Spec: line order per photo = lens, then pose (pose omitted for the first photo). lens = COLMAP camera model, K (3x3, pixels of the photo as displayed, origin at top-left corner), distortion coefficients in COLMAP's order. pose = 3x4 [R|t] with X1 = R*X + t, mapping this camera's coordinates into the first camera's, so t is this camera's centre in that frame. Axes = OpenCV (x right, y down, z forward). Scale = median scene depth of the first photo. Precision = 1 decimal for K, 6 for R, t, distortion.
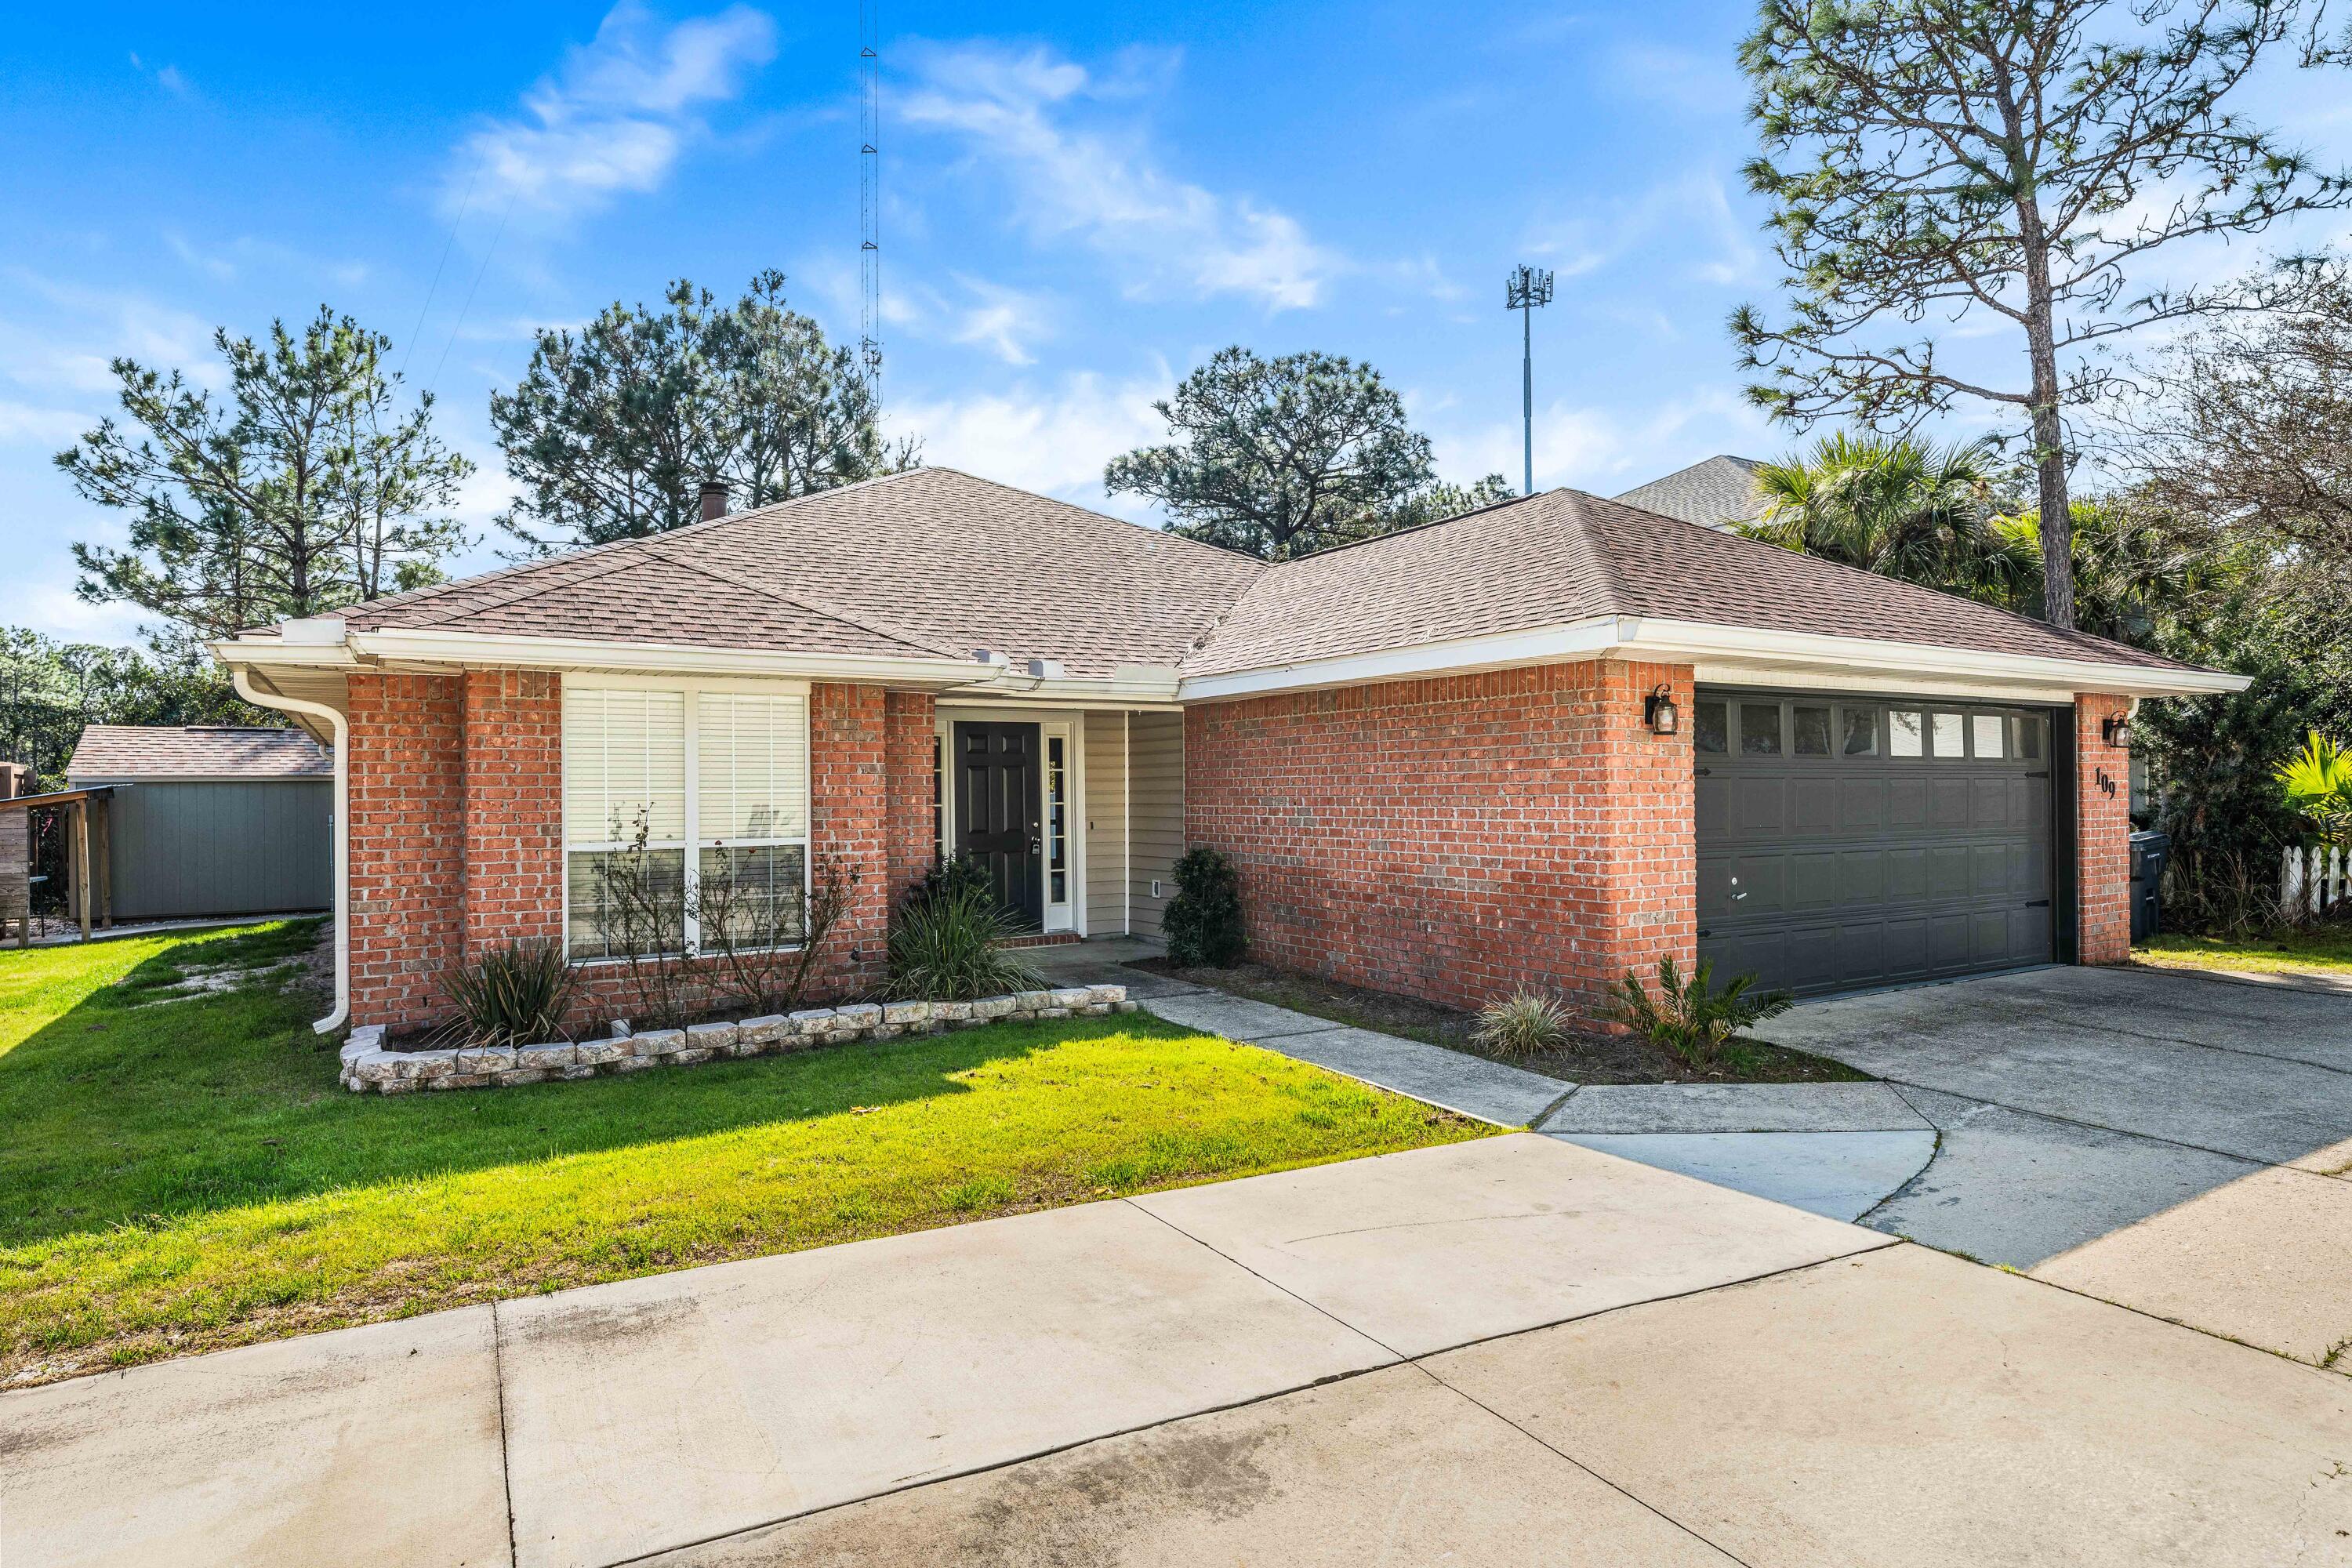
lens RADIAL K [[1315.5, 0, 1172.0], [0, 1315.5, 791.9], [0, 0, 1]] dist [0.004167, -0.001417]
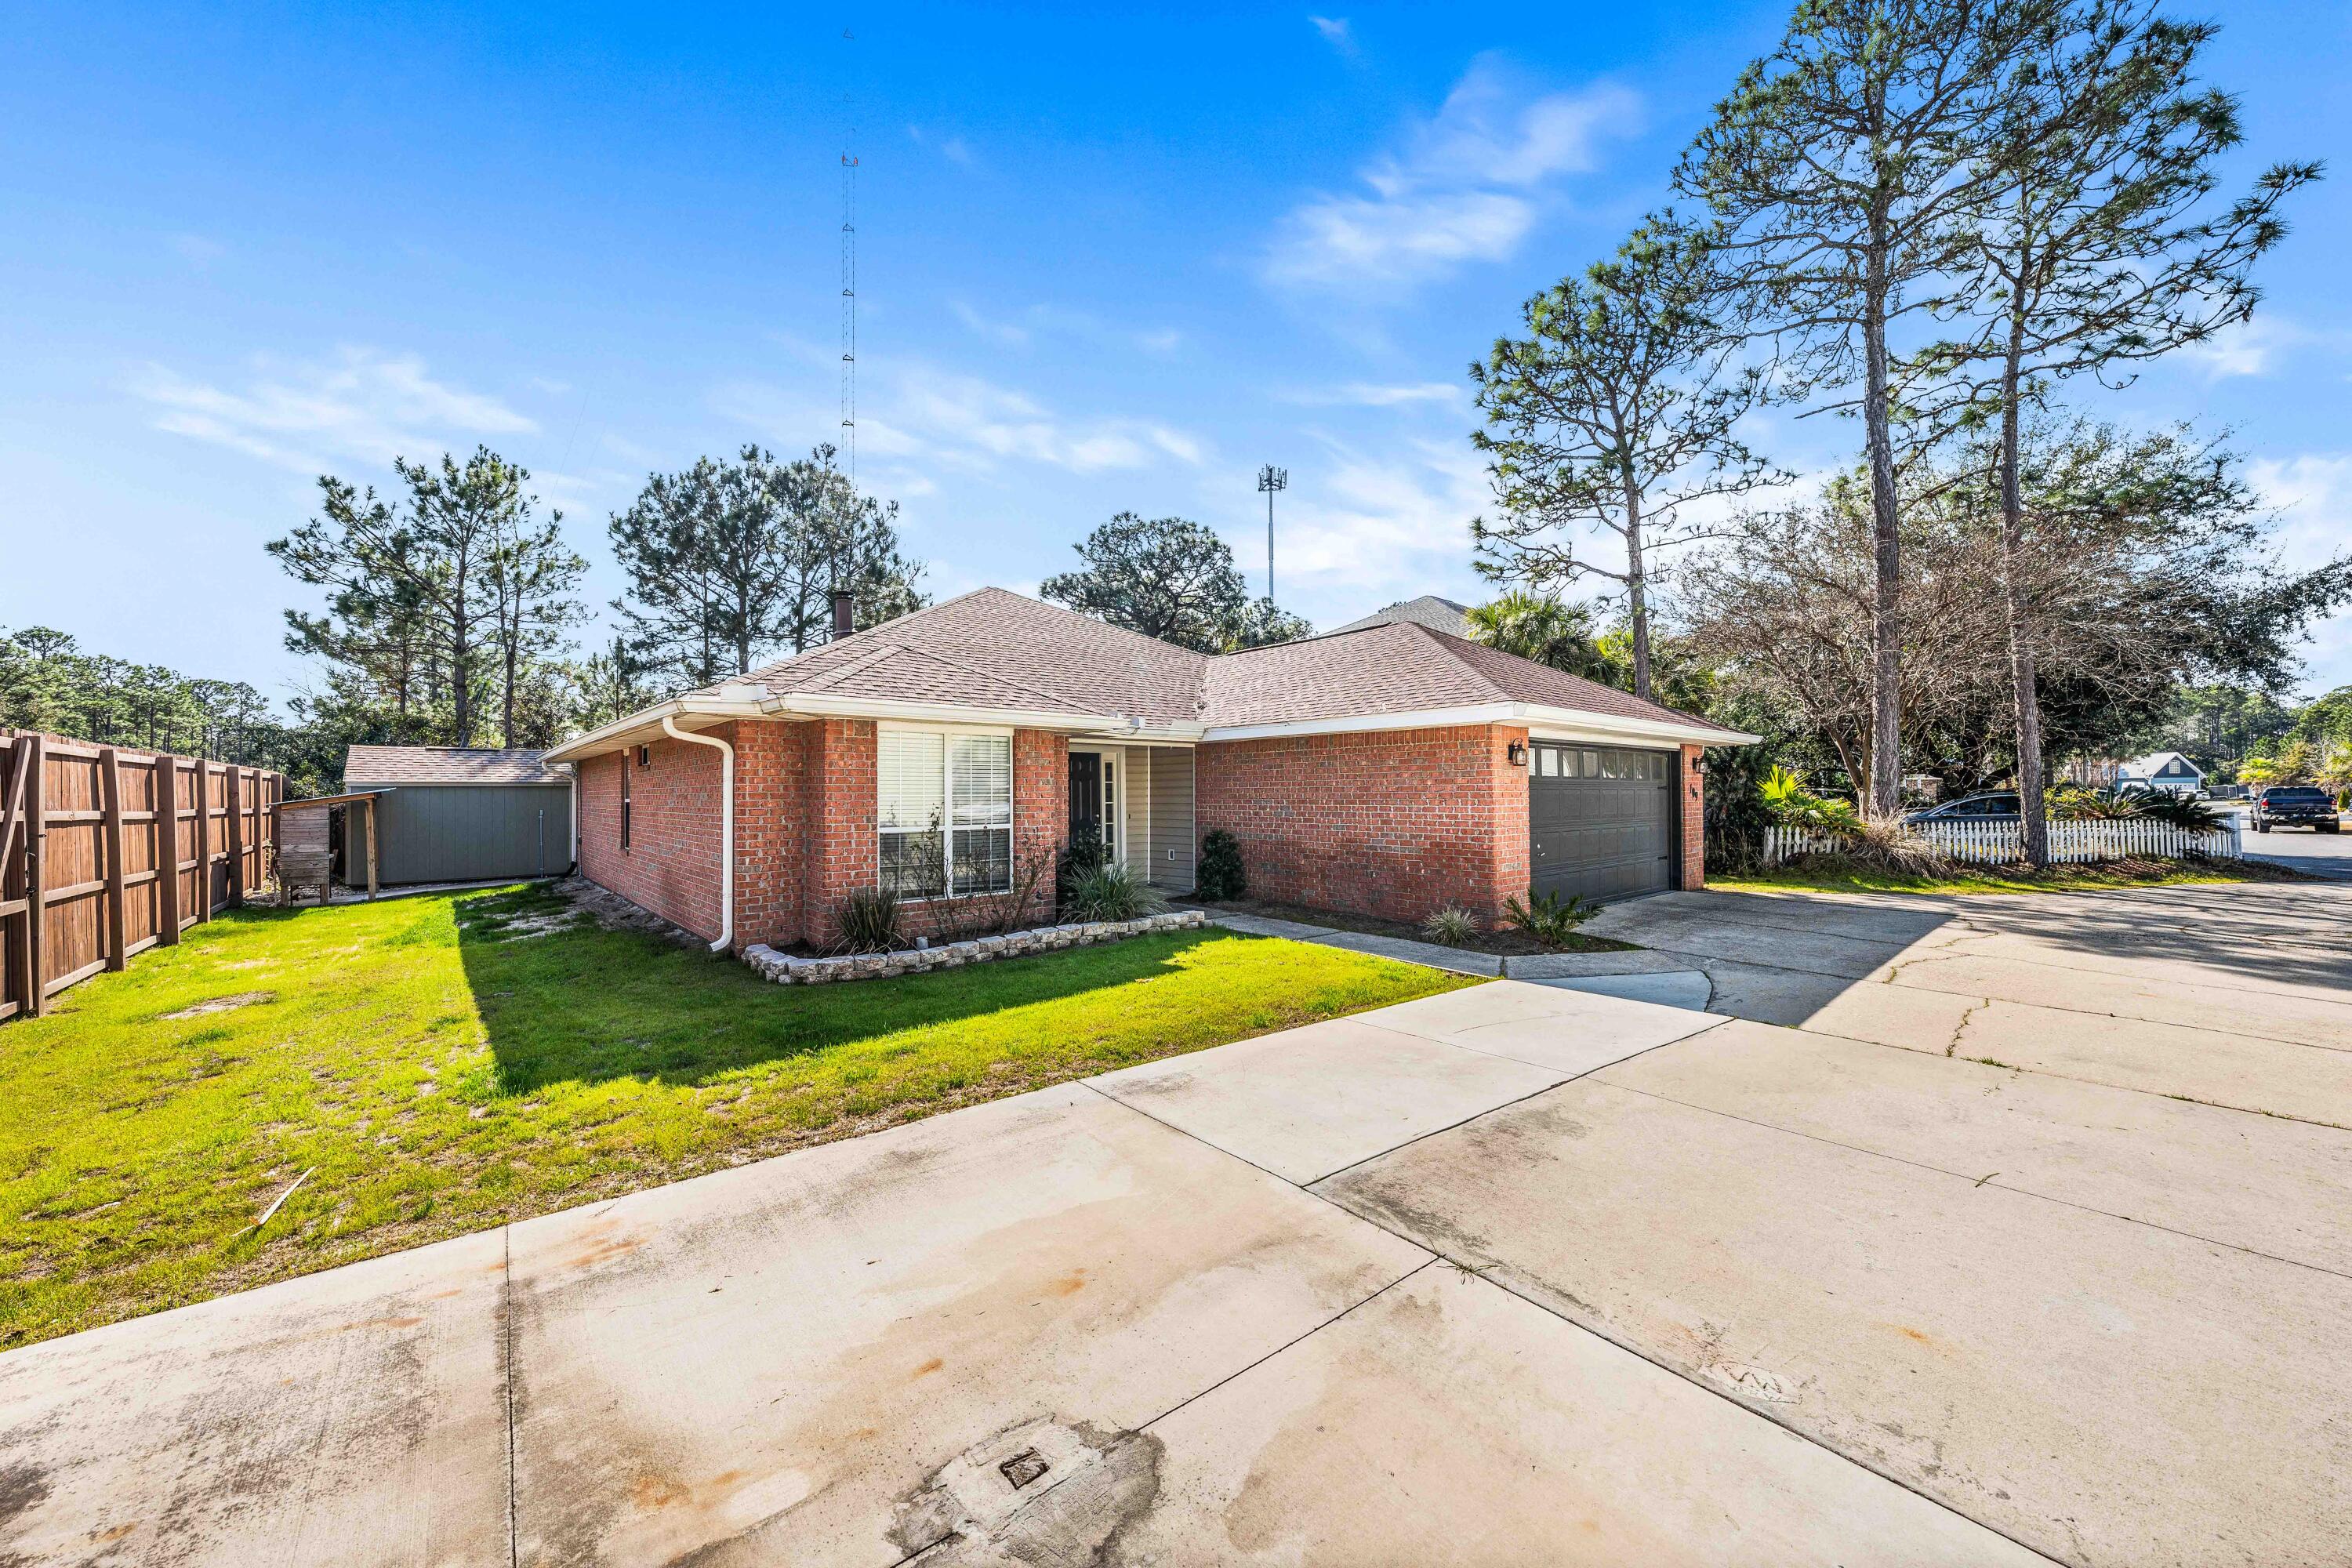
lens RADIAL K [[859.6, 0, 1180.2], [0, 859.6, 789.8], [0, 0, 1]] dist [-0.003662, -0.000155]
pose [[0.985479, 0.003623, 0.169759, -0.183110], [-0.002733, 0.999981, -0.005478, -0.001615], [-0.169775, 0.004935, 0.985470, -0.059617]]
